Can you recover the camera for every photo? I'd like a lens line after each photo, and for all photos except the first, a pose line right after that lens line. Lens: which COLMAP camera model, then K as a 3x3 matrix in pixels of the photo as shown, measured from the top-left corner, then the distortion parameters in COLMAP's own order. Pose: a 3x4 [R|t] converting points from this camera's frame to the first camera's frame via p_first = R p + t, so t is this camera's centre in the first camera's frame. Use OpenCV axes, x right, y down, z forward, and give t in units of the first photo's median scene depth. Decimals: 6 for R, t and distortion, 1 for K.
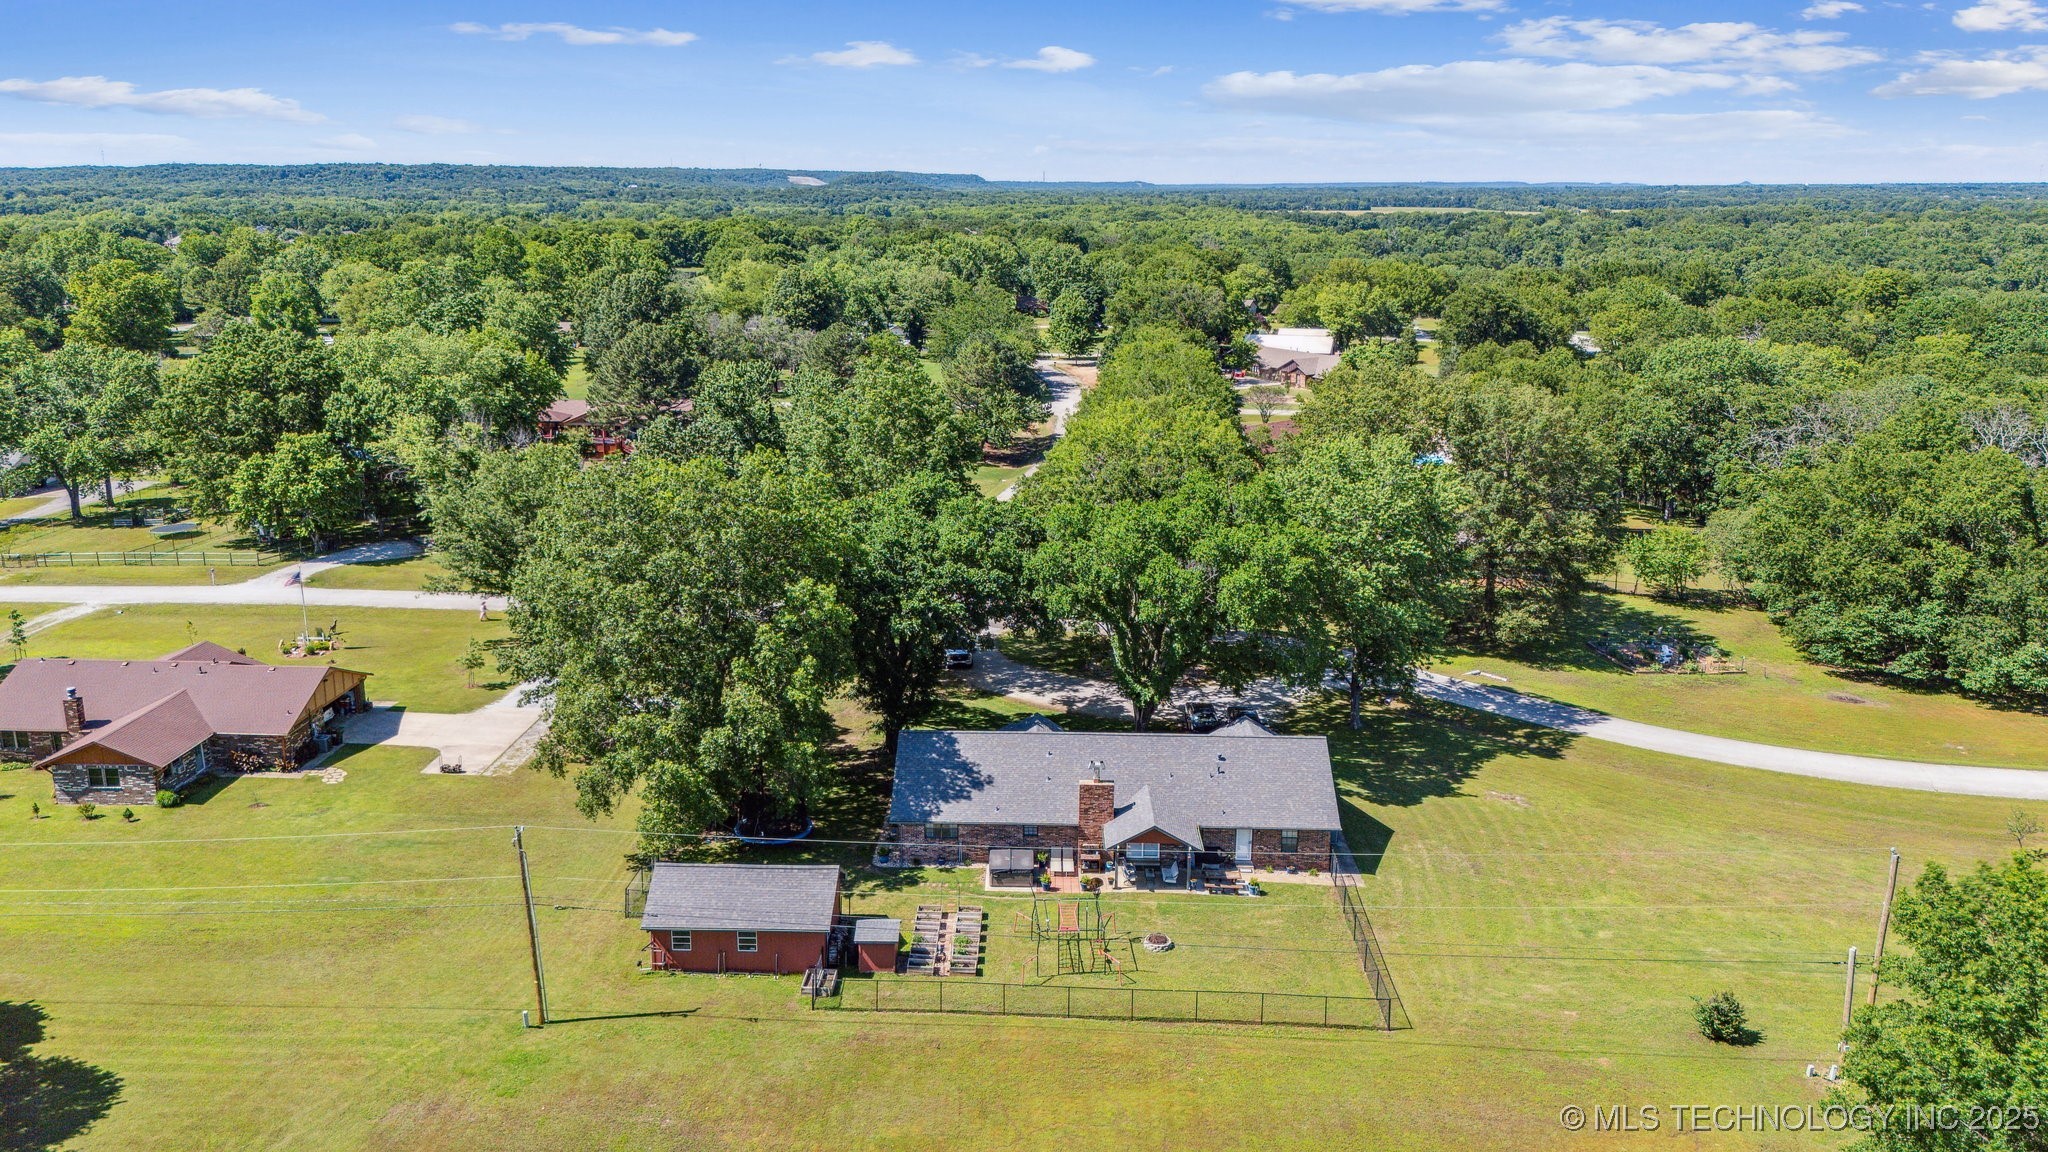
lens RADIAL K [[1495.9, 0, 1015.9], [0, 1495.9, 584.3], [0, 0, 1]] dist [0.084749, -0.078978]
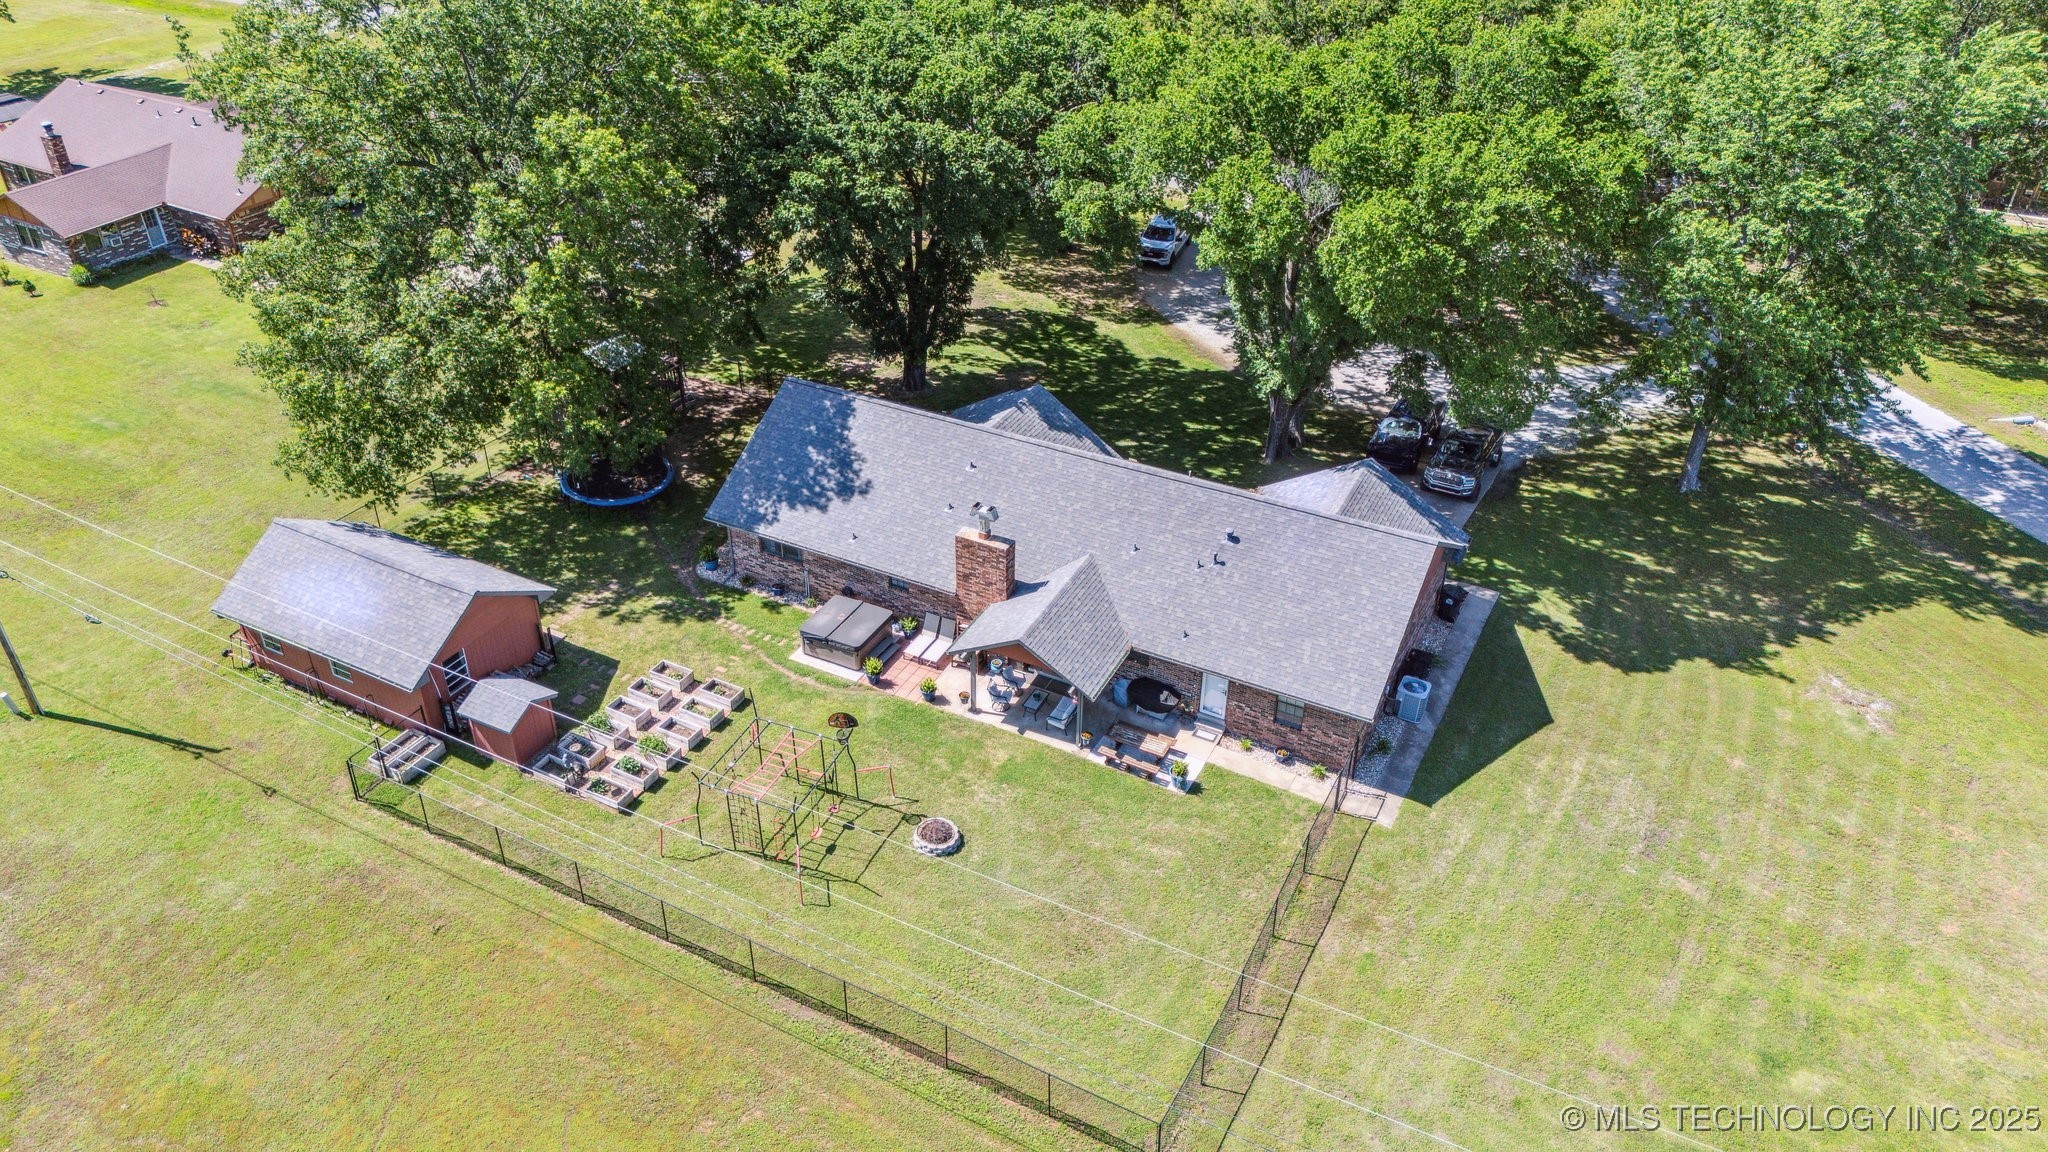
lens RADIAL K [[1495.9, 0, 1015.9], [0, 1495.9, 584.3], [0, 0, 1]] dist [0.084749, -0.078978]
pose [[0.894954, 0.247794, -0.371018, 0.276309], [-0.115988, 0.932213, 0.342821, -0.052618], [0.430817, -0.263776, 0.863029, 0.462692]]
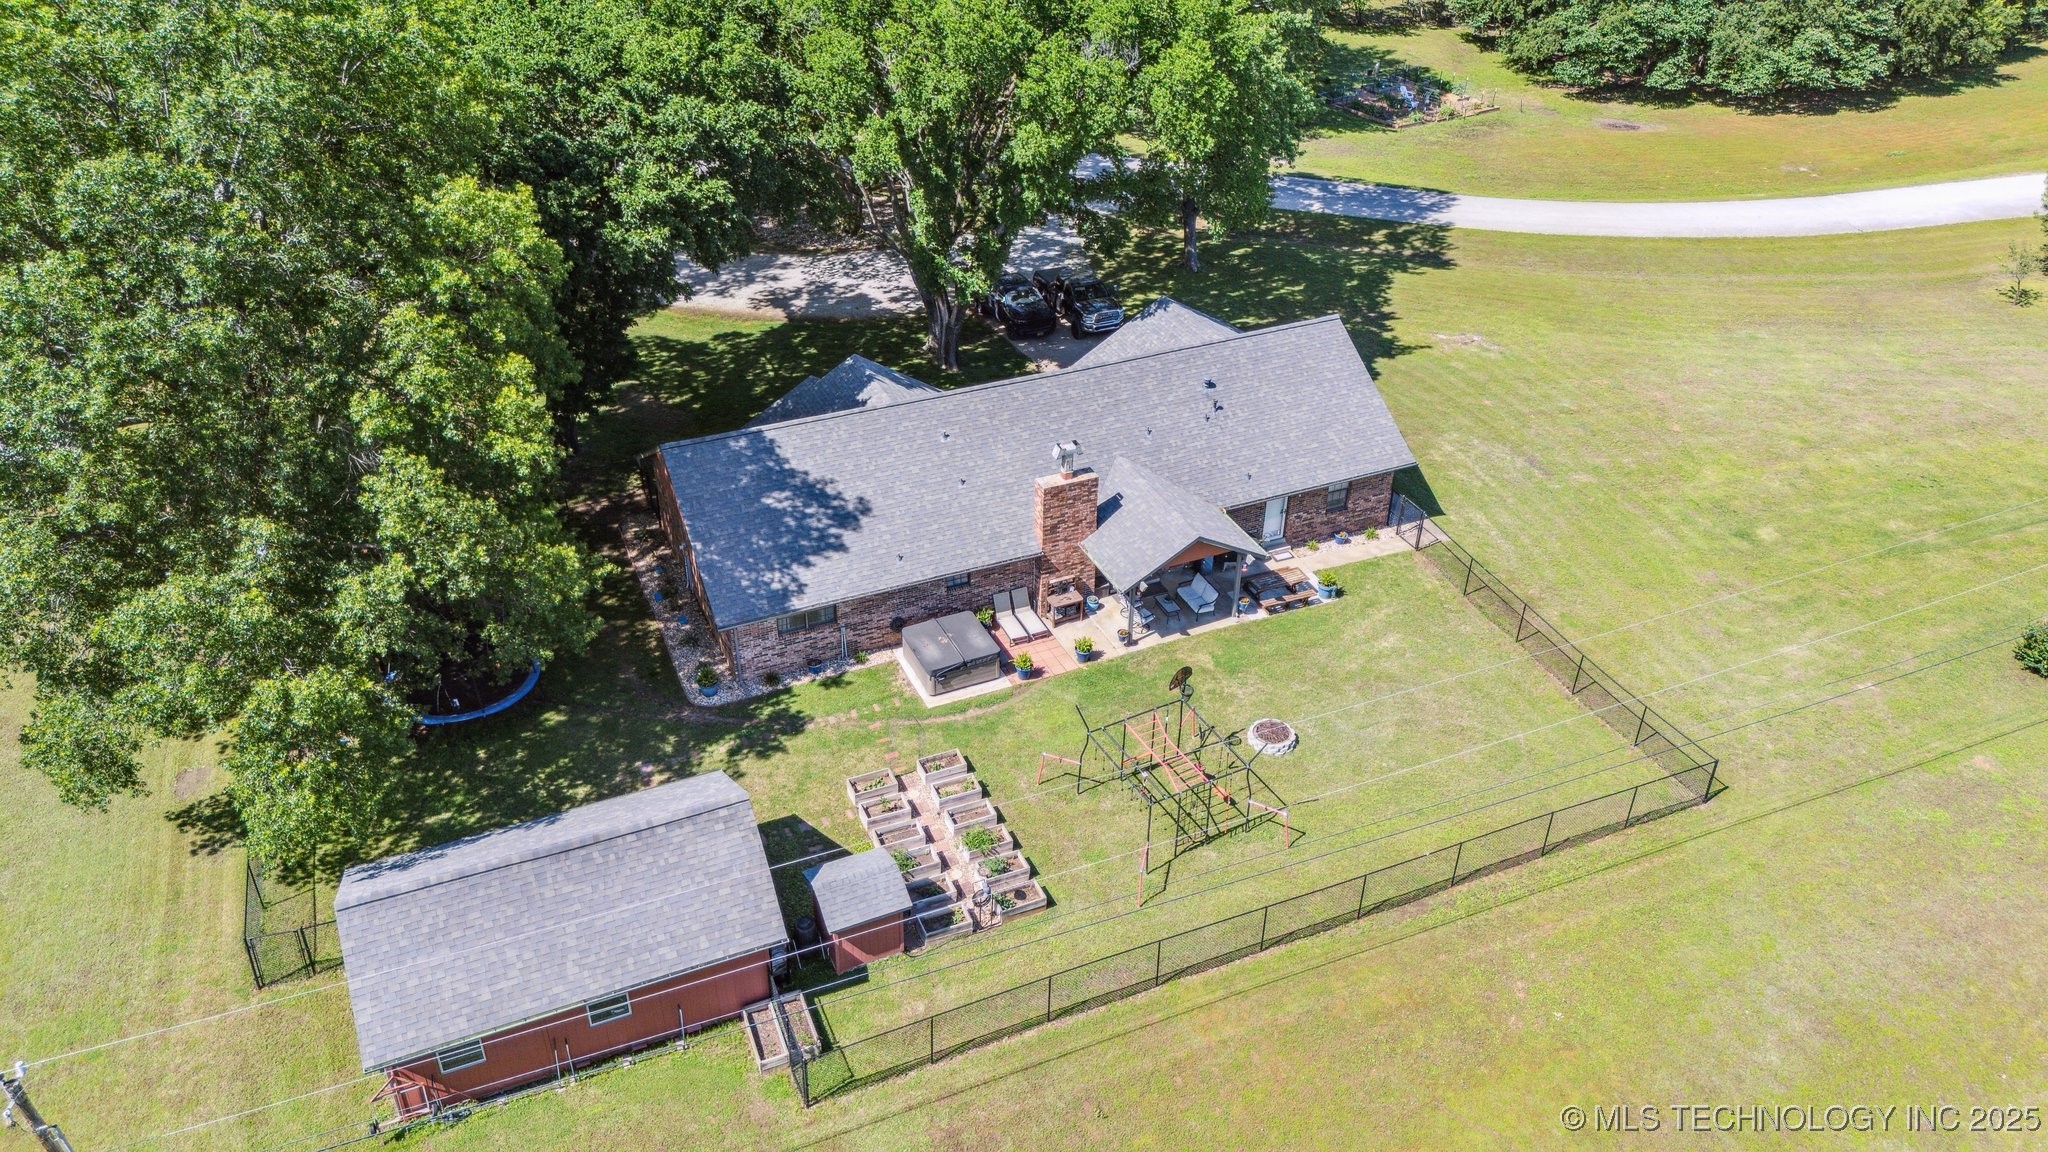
lens RADIAL K [[1488.9, 0, 1004.1], [0, 1488.9, 583.1], [0, 0, 1]] dist [0.068503, -0.079729]
pose [[0.907468, -0.238659, 0.345751, -0.163794], [0.110290, 0.929446, 0.352090, -0.029851], [-0.405386, -0.281377, 0.869764, 0.482240]]
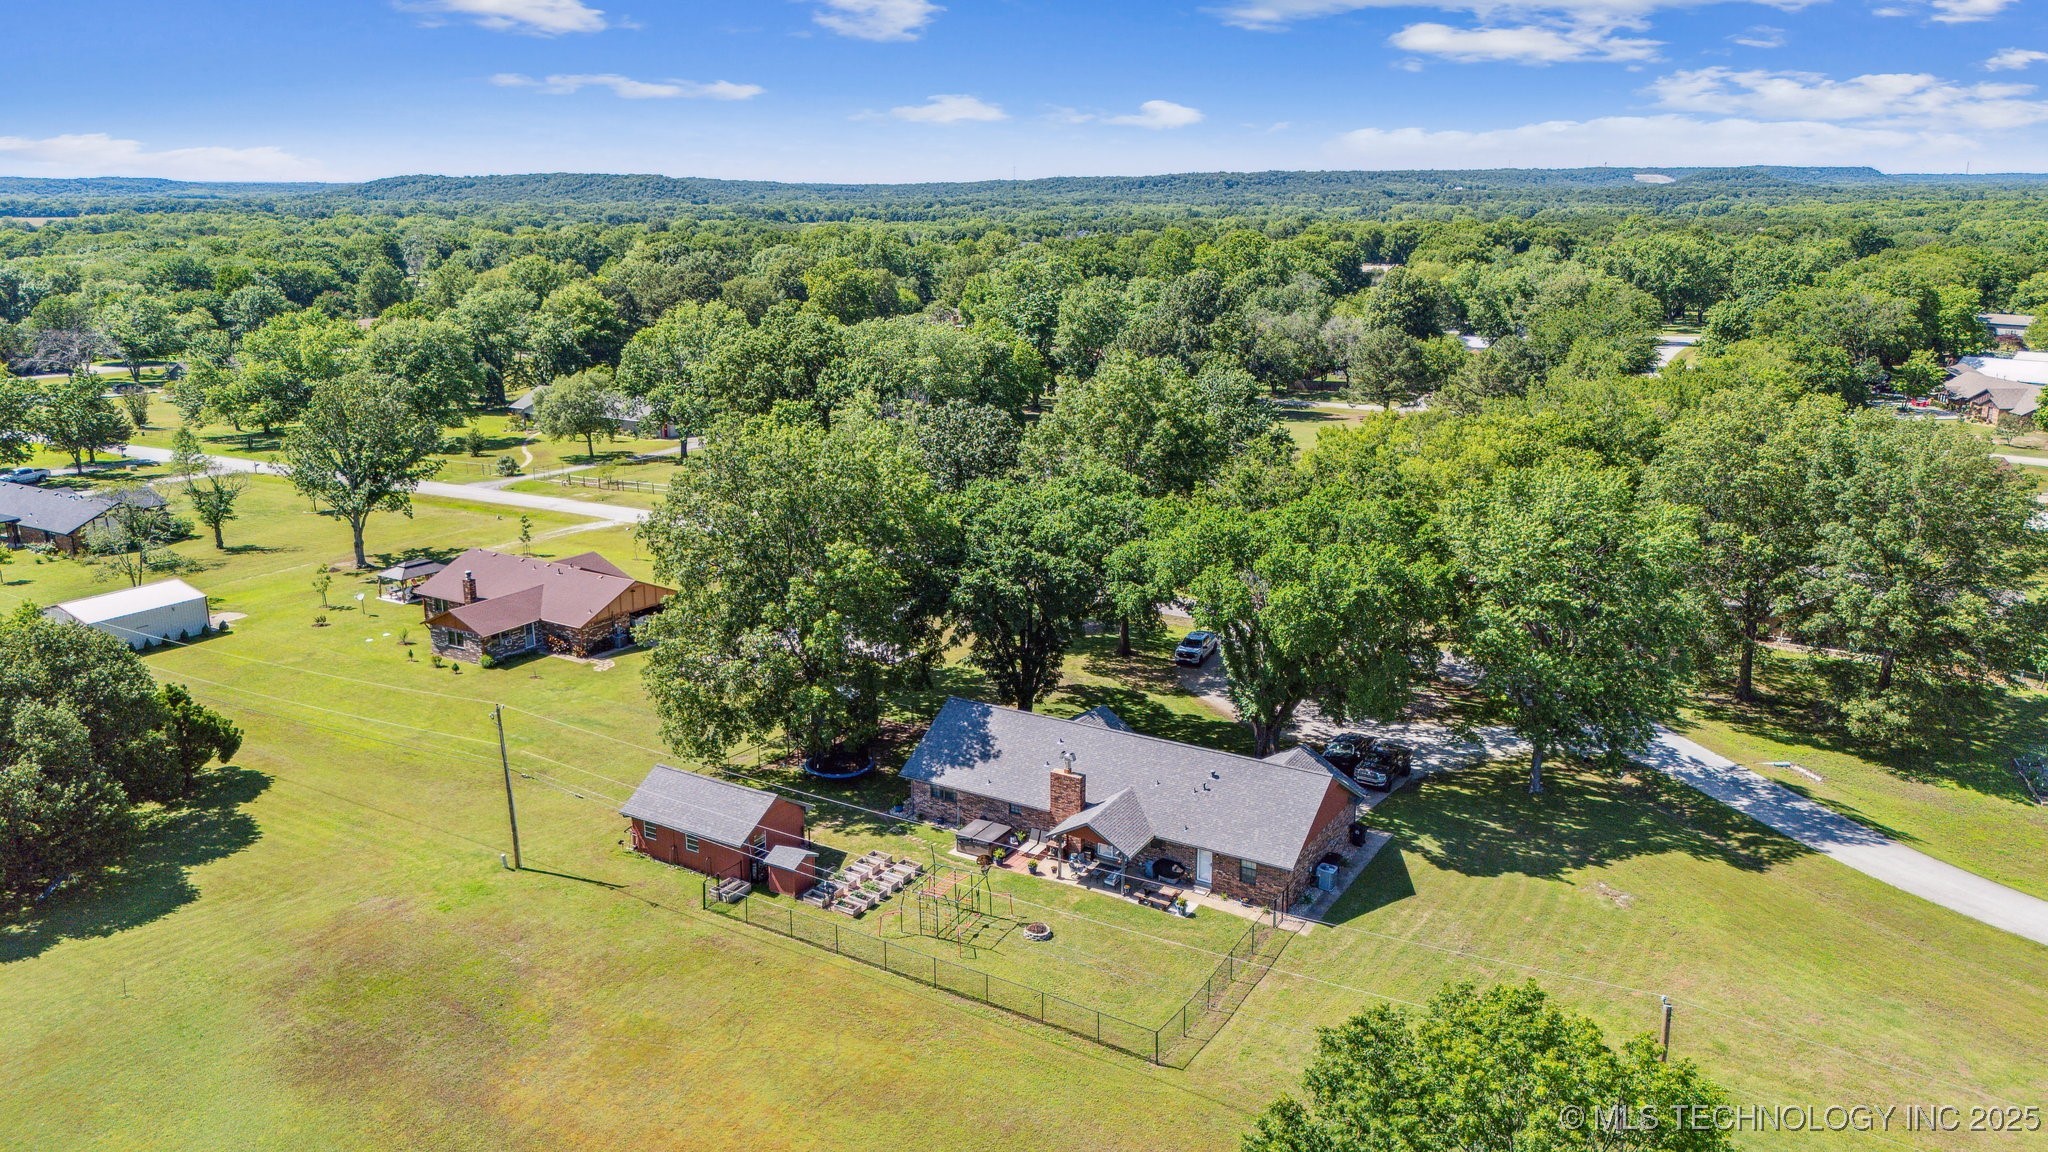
lens RADIAL K [[1495.9, 0, 1015.9], [0, 1495.9, 584.3], [0, 0, 1]] dist [0.084749, -0.078978]
pose [[0.865873, 0.120120, -0.485629, 0.475414], [-0.120921, 0.992214, 0.029822, -0.019426], [0.485430, 0.032900, 0.873656, 0.089137]]
